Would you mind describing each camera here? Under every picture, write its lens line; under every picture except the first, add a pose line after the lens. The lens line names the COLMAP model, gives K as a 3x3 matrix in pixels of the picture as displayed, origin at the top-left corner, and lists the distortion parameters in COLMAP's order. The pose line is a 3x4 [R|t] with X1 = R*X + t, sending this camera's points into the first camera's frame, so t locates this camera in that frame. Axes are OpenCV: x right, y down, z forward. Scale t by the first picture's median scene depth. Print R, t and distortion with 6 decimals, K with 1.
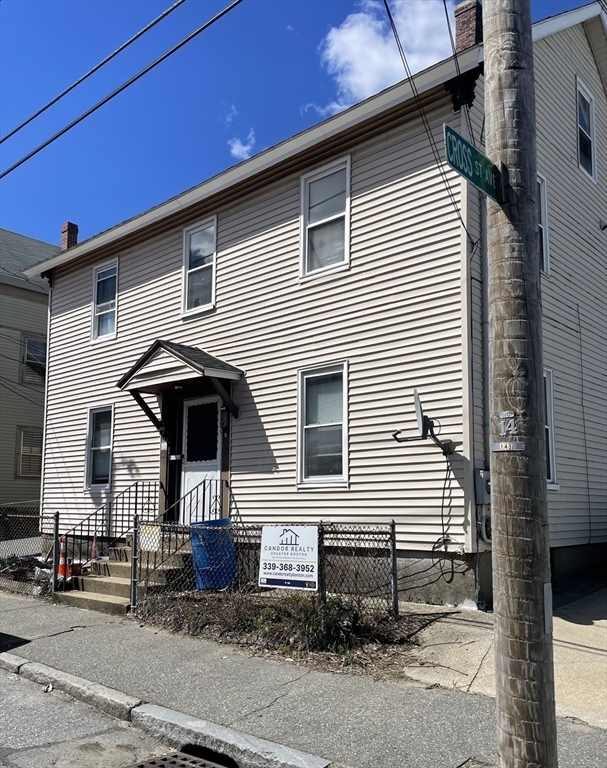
lens RADIAL K [[689.5, 0, 270.6], [0, 689.5, 431.0], [0, 0, 1]] dist [0.072527, -0.078780]
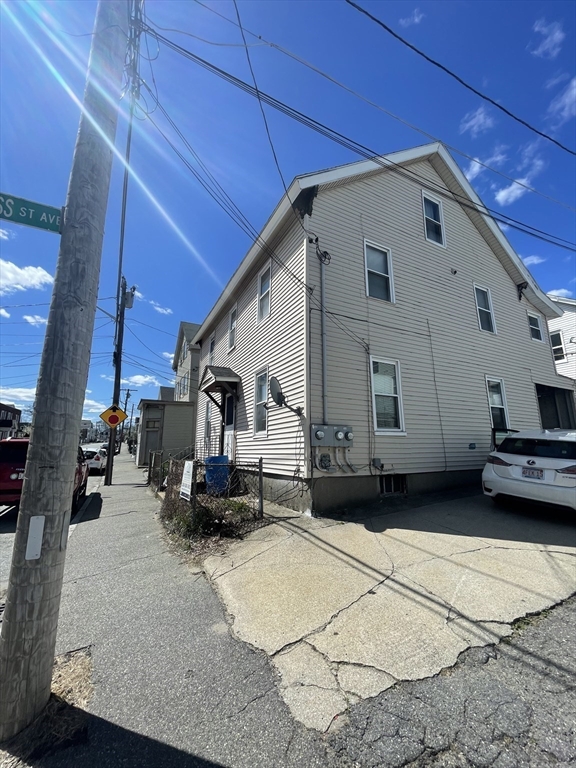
lens RADIAL K [[315.2, 0, 286.1], [0, 315.2, 381.7], [0, 0, 1]] dist [-0.000603, 0.000166]
pose [[0.942069, -0.079468, -0.325869, 0.474625], [0.047786, 0.993417, -0.104114, 0.030120], [0.331997, 0.082511, 0.939665, 0.288337]]
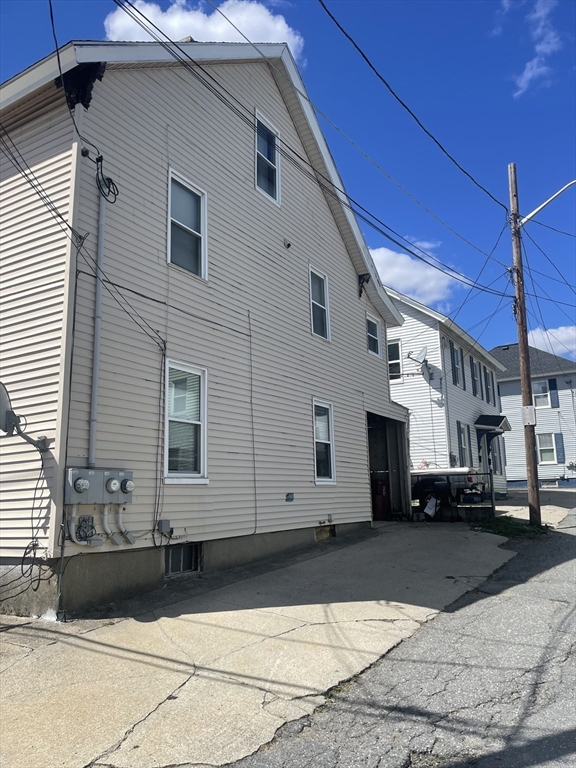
lens RADIAL K [[590.3, 0, 296.3], [0, 590.3, 386.9], [0, 0, 1]] dist [0.075434, -0.097347]
pose [[0.976846, 0.005075, 0.213883, 0.418991], [0.011221, 0.997127, -0.074906, 0.009850], [-0.213649, 0.075572, 0.973983, 0.125917]]
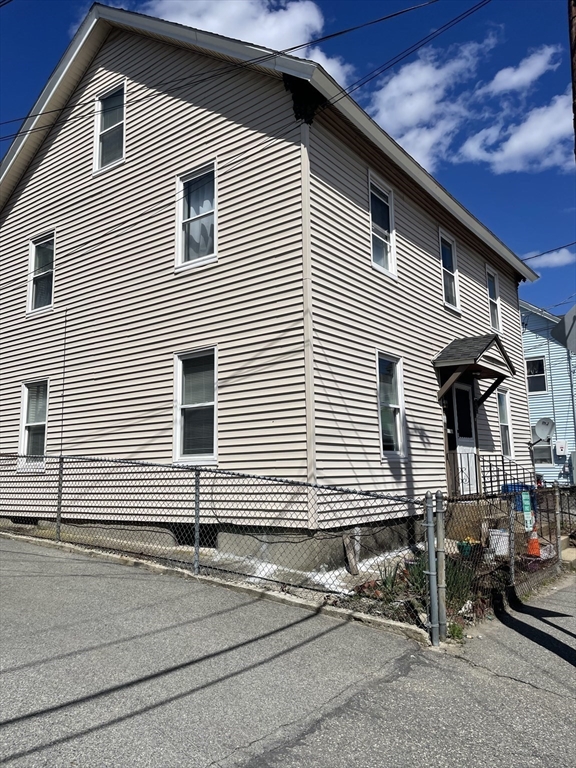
lens RADIAL K [[590.3, 0, 293.6], [0, 590.3, 379.4], [0, 0, 1]] dist [0.075434, -0.097347]
pose [[-0.103395, 0.174345, 0.979241, -1.463861], [-0.064910, 0.981236, -0.181554, 0.202707], [-0.992520, -0.082334, -0.090138, 1.892853]]
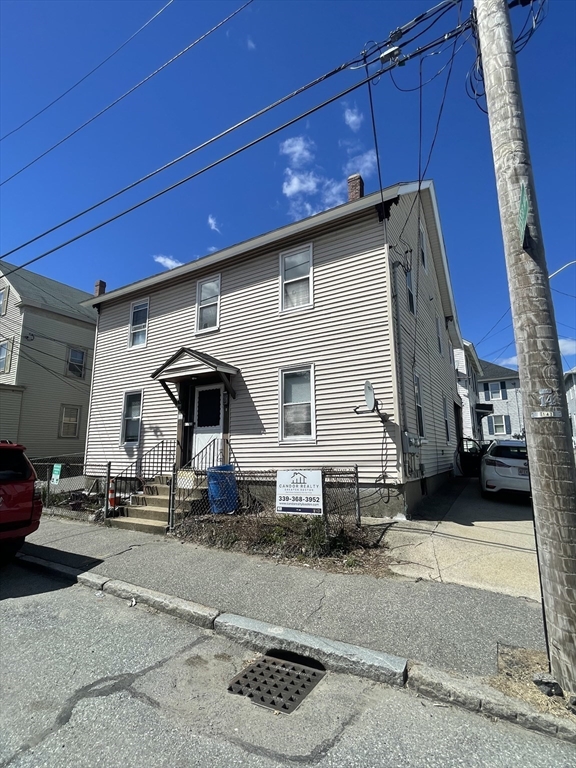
lens RADIAL K [[380.7, 0, 284.2], [0, 380.7, 378.3], [0, 0, 1]] dist [-0.005642, 0.001090]
pose [[0.976960, 0.026344, 0.211791, -0.162574], [-0.008487, 0.996363, -0.084786, 0.009483], [-0.213254, 0.081035, 0.973630, 0.176764]]
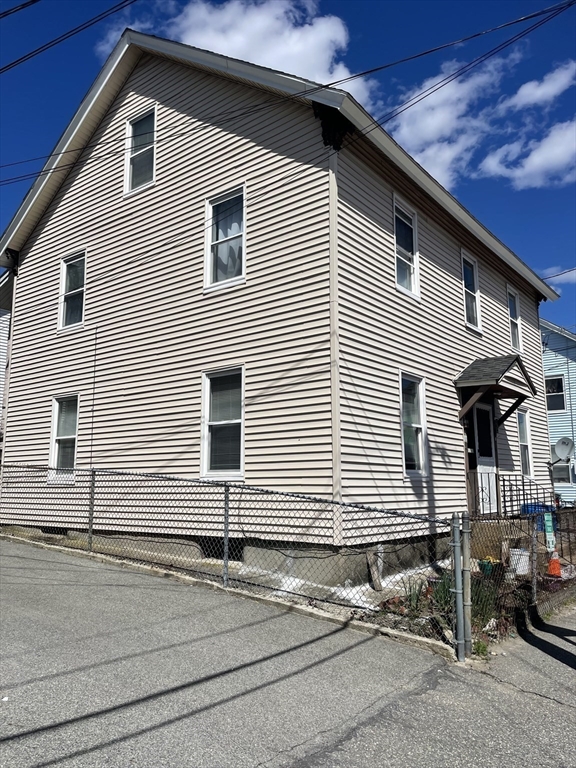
lens RADIAL K [[590.3, 0, 287.6], [0, 590.3, 393.7], [0, 0, 1]] dist [0.075434, -0.097347]
pose [[-0.074155, 0.171311, 0.982422, -1.491020], [-0.081832, 0.980767, -0.177200, 0.198564], [-0.993884, -0.093534, -0.058710, 1.918245]]
